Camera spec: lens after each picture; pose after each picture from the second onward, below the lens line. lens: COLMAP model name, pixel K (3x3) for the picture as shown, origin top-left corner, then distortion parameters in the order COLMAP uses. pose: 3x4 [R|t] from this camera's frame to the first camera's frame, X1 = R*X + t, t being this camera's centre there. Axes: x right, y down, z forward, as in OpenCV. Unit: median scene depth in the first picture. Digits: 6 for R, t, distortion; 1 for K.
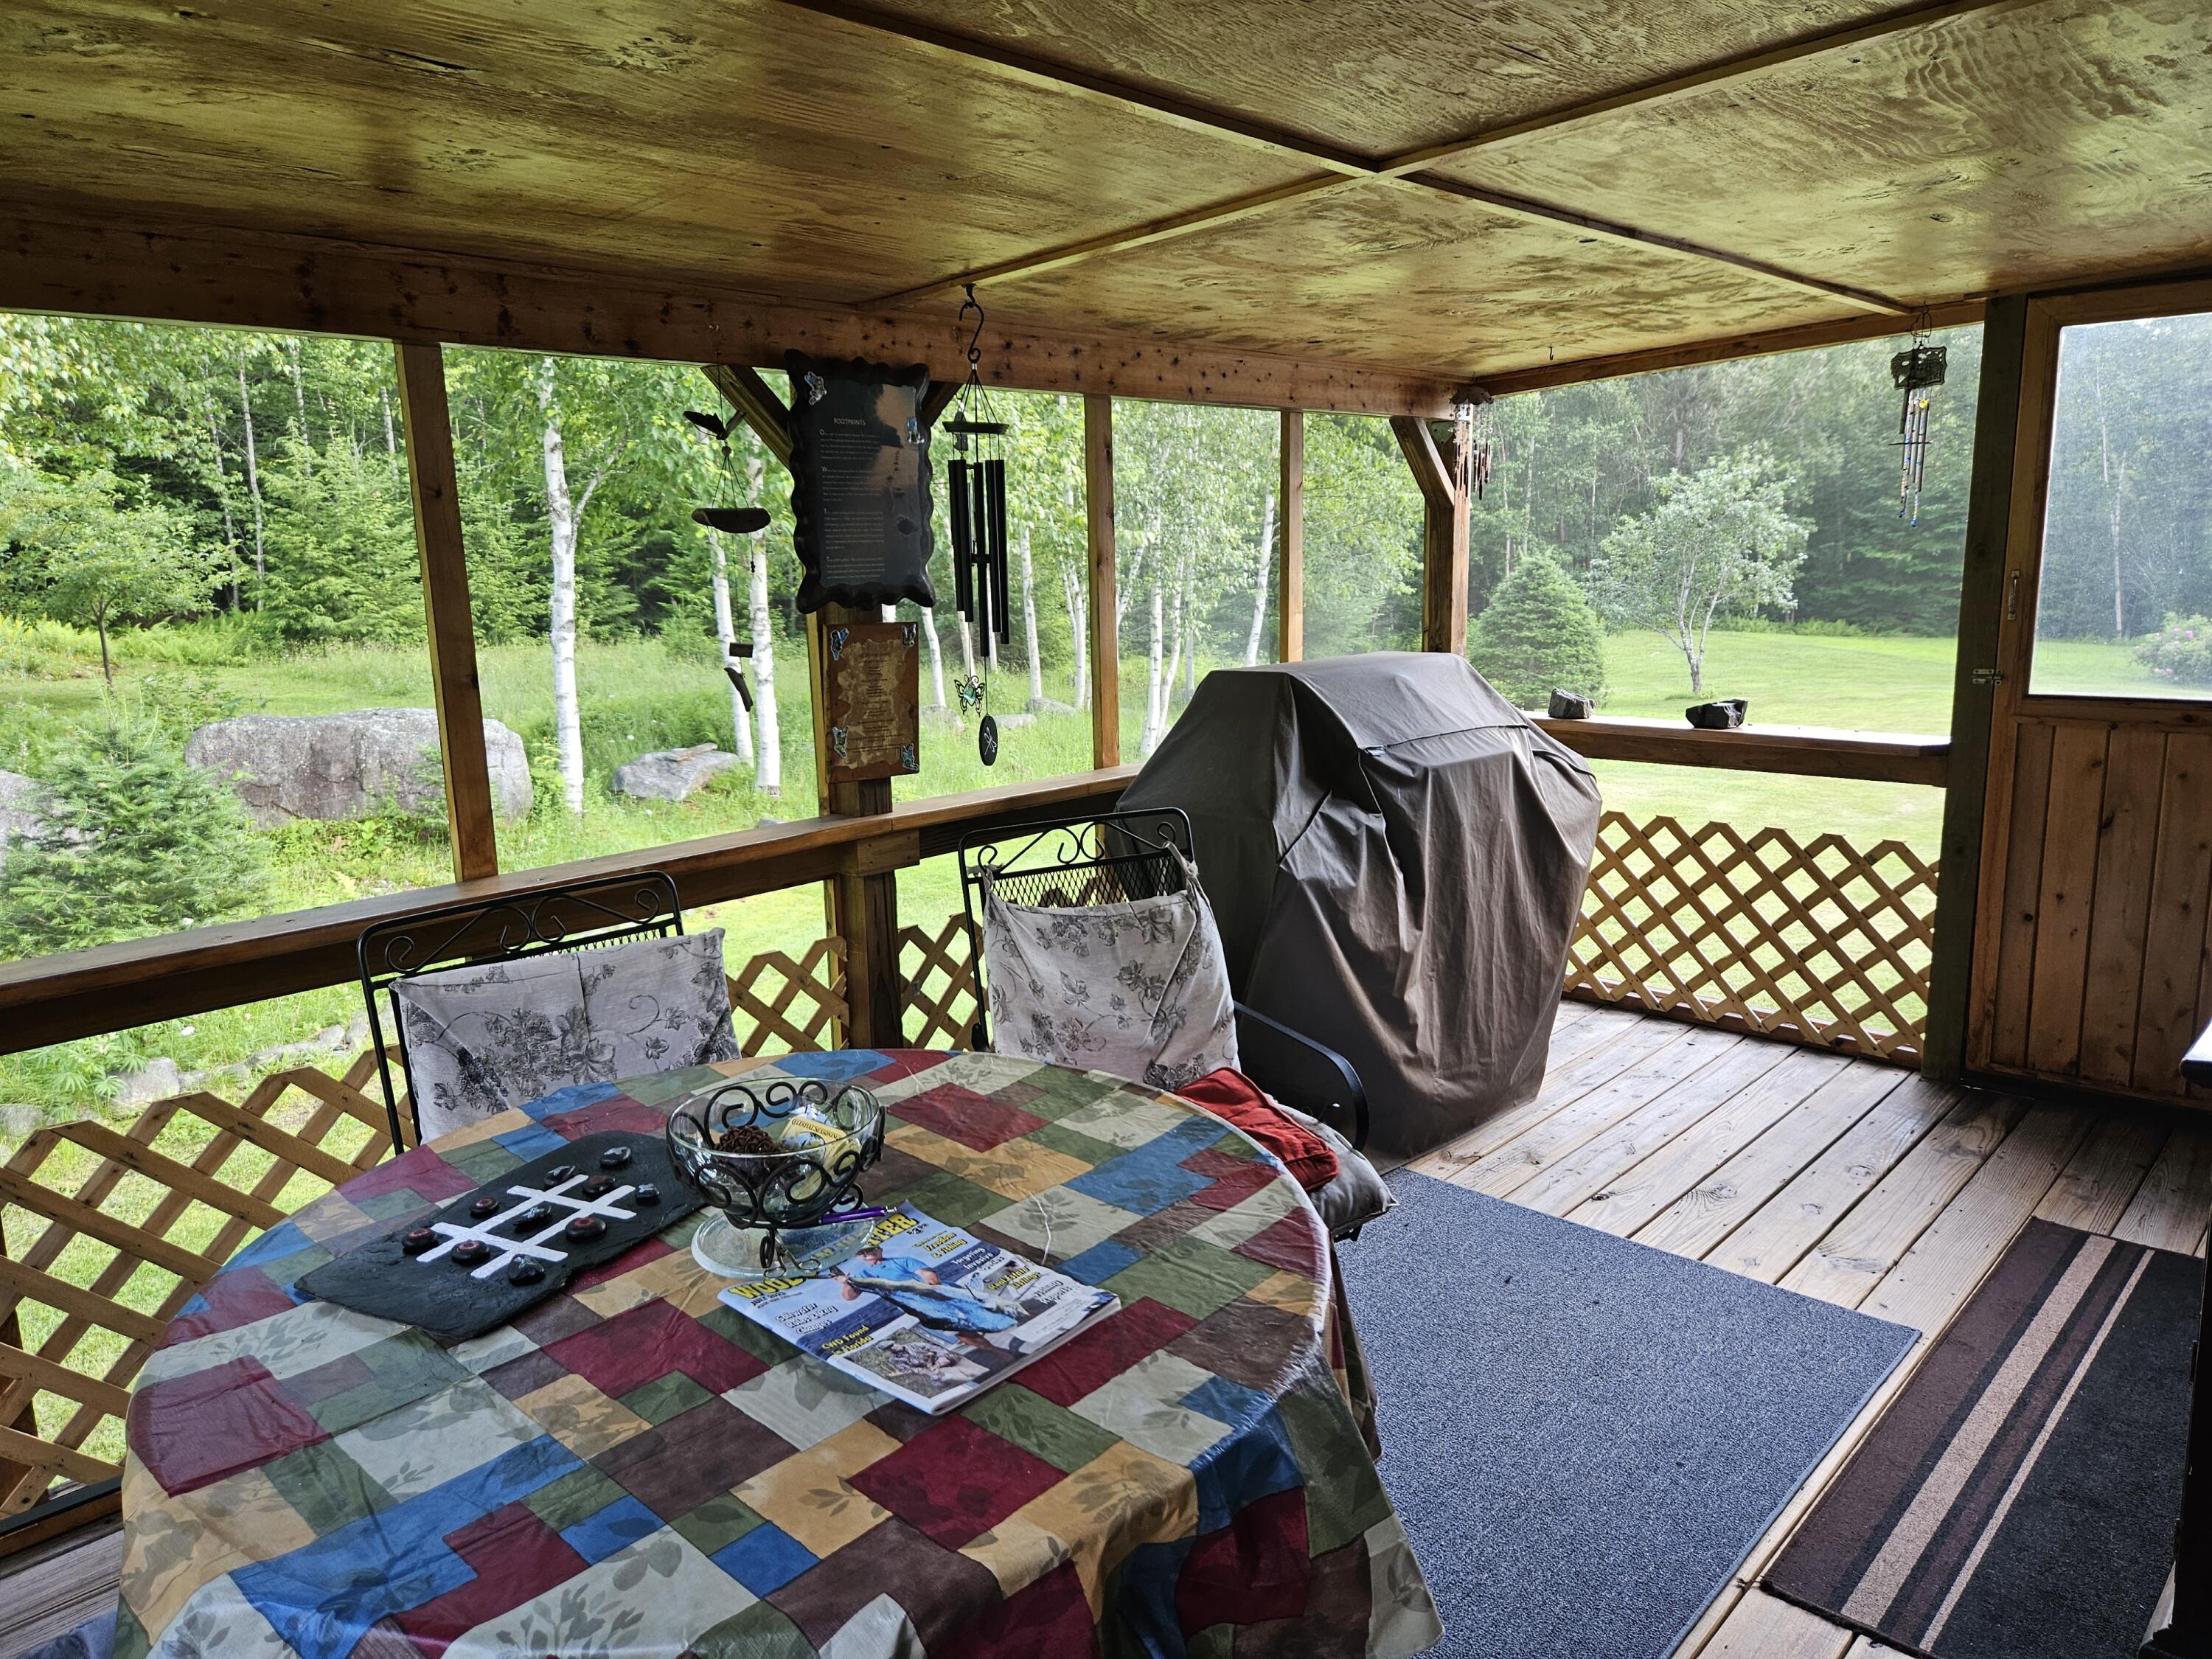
lens RADIAL K [[1501.3, 0, 1100.6], [0, 1501.3, 835.3], [0, 0, 1]] dist [0.051424, -0.038586]
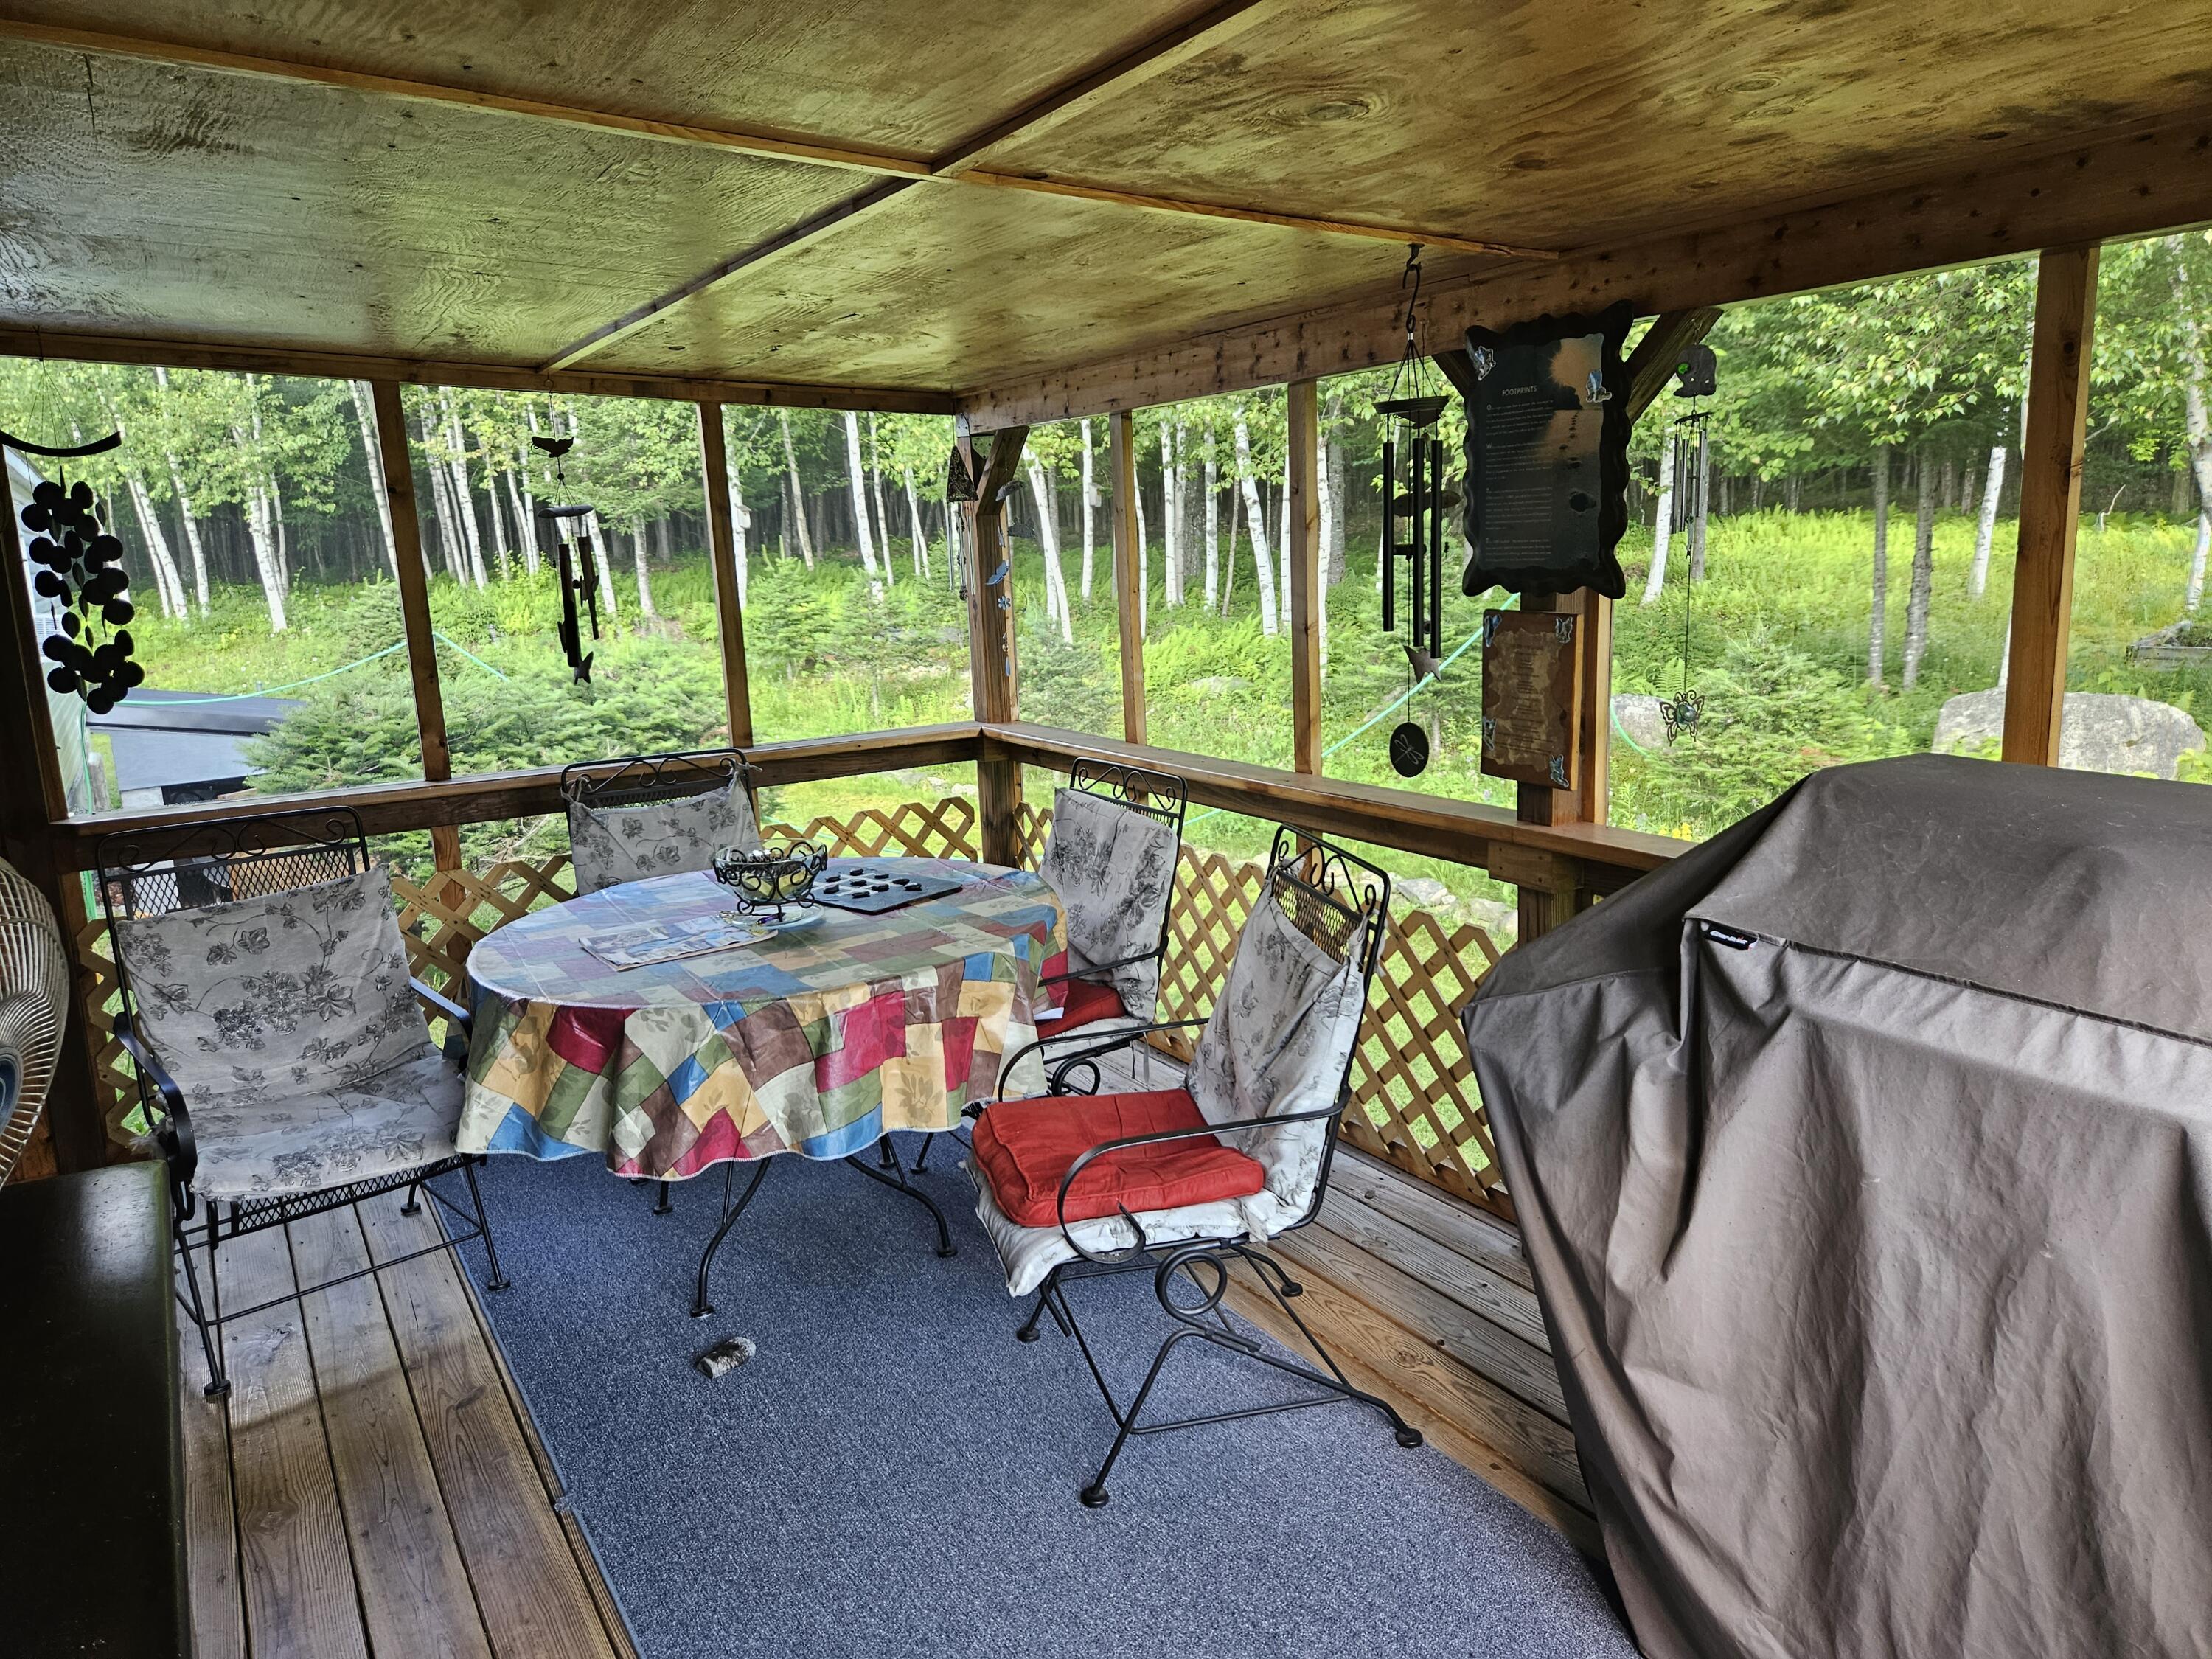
lens RADIAL K [[1501.3, 0, 1100.9], [0, 1501.3, 829.4], [0, 0, 1]] dist [0.051424, -0.038586]
pose [[-0.265626, 0.220855, -0.938438, 0.846408], [-0.132122, 0.955883, 0.262358, -0.233316], [0.954980, 0.193677, -0.224727, 1.042950]]
